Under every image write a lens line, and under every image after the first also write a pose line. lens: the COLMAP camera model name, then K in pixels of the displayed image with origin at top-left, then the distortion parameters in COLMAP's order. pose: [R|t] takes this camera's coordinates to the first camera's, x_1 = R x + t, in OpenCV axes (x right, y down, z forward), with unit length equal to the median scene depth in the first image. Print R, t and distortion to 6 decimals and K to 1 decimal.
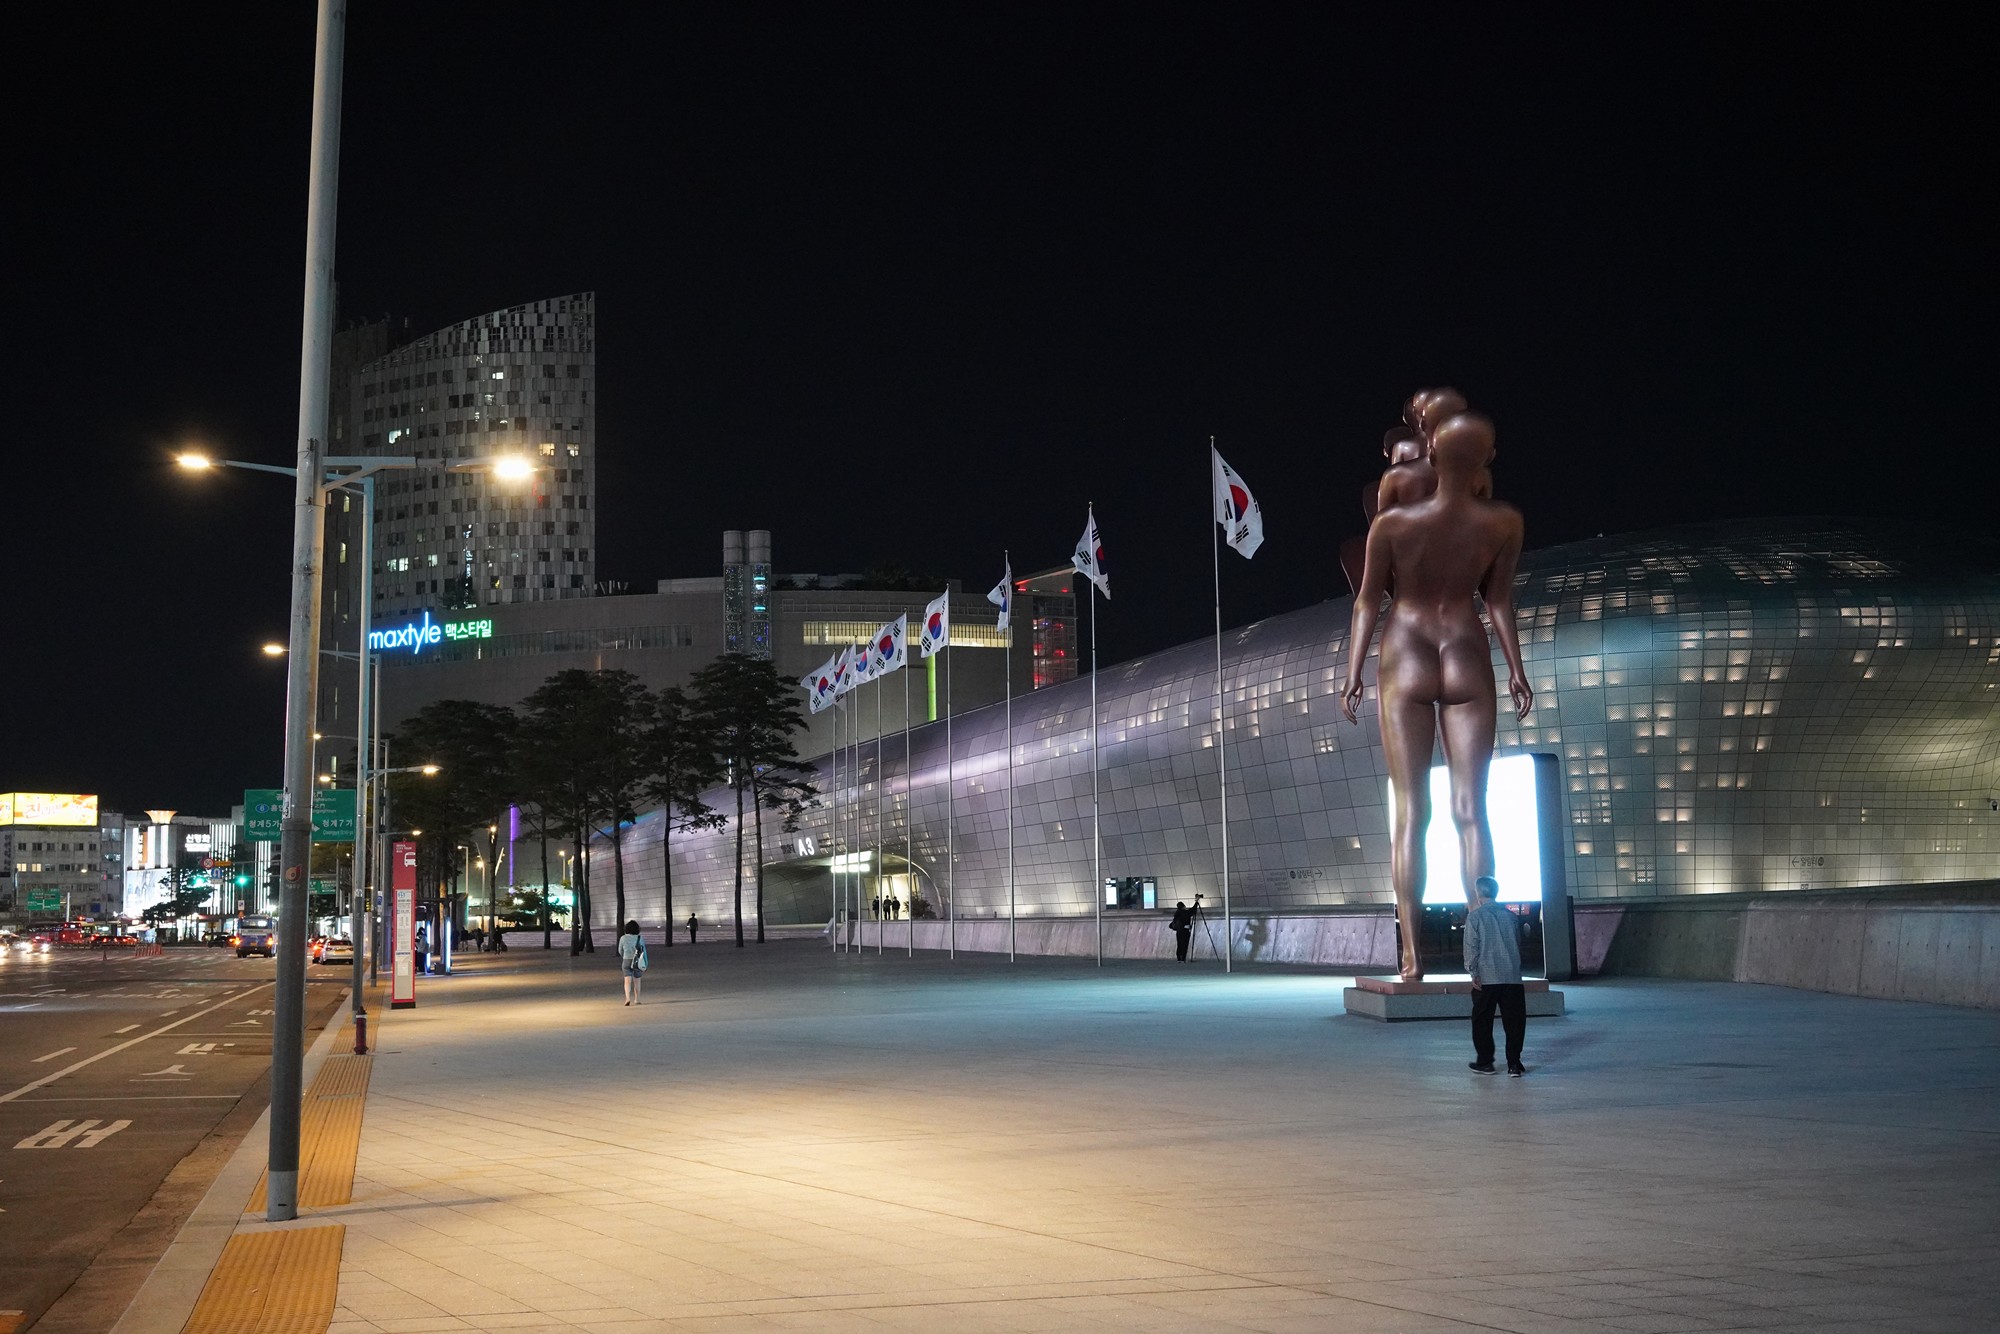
lens RADIAL K [[2047.8, 0, 1000.0], [0, 2047.8, 667.0], [0, 0, 1]] dist [0.067290, 0.000442]
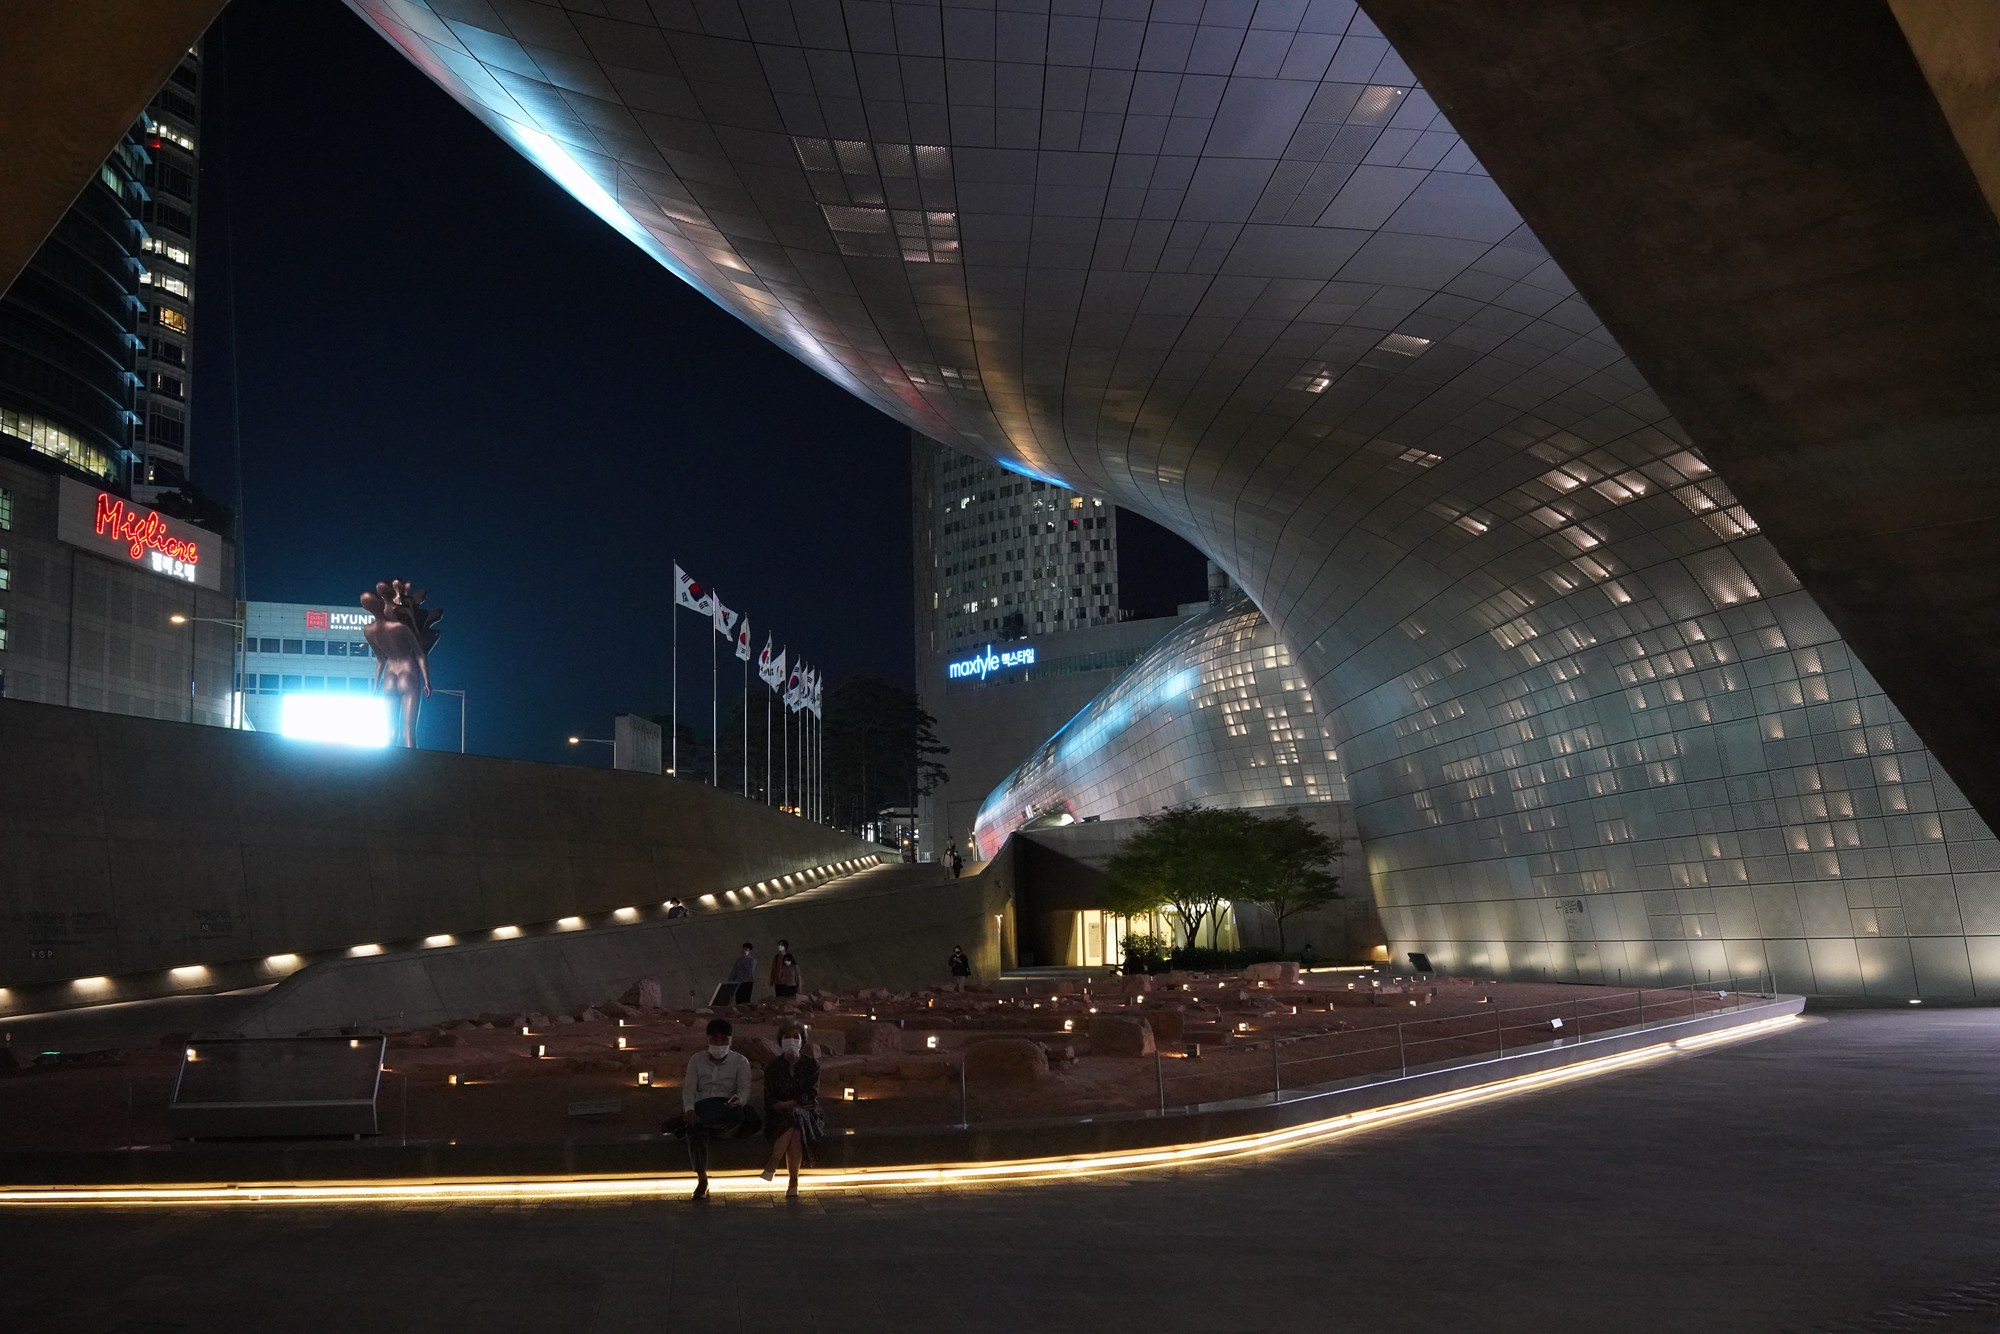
lens RADIAL K [[2047.8, 0, 1000.0], [0, 2047.8, 667.0], [0, 0, 1]] dist [0.067290, 0.000442]
pose [[0.919782, -0.056198, -0.388386, 0.196732], [0.054082, 0.998402, -0.016389, 0.006537], [0.388686, -0.005931, 0.921351, -0.114221]]
